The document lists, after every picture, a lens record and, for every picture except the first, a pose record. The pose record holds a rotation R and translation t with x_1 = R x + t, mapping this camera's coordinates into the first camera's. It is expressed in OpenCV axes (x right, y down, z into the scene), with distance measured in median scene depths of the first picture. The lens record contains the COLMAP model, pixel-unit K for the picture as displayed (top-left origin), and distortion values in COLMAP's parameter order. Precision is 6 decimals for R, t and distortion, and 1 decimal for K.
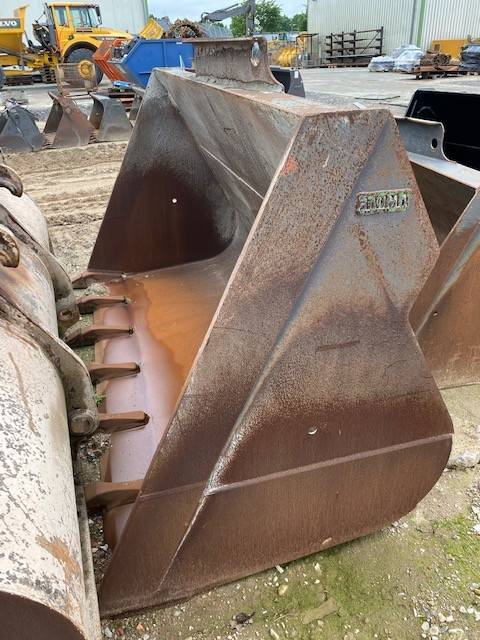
lens RADIAL K [[478.7, 0, 241.7], [0, 478.7, 314.2], [0, 0, 1]] dist [0.016678, -0.009362]
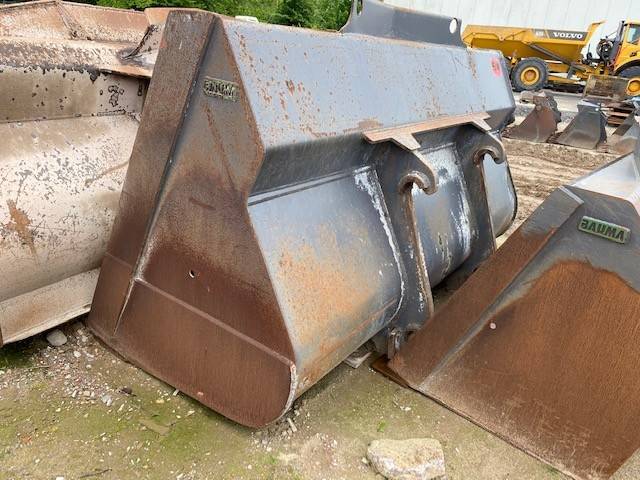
lens RADIAL K [[478.7, 0, 321.7], [0, 478.7, 245.7], [0, 0, 1]] dist [0.016678, -0.009362]
pose [[0.620745, 0.382161, -0.684564, 1.034684], [-0.471826, 0.879430, 0.063107, -0.052233], [0.626144, 0.283822, 0.726216, 0.249703]]
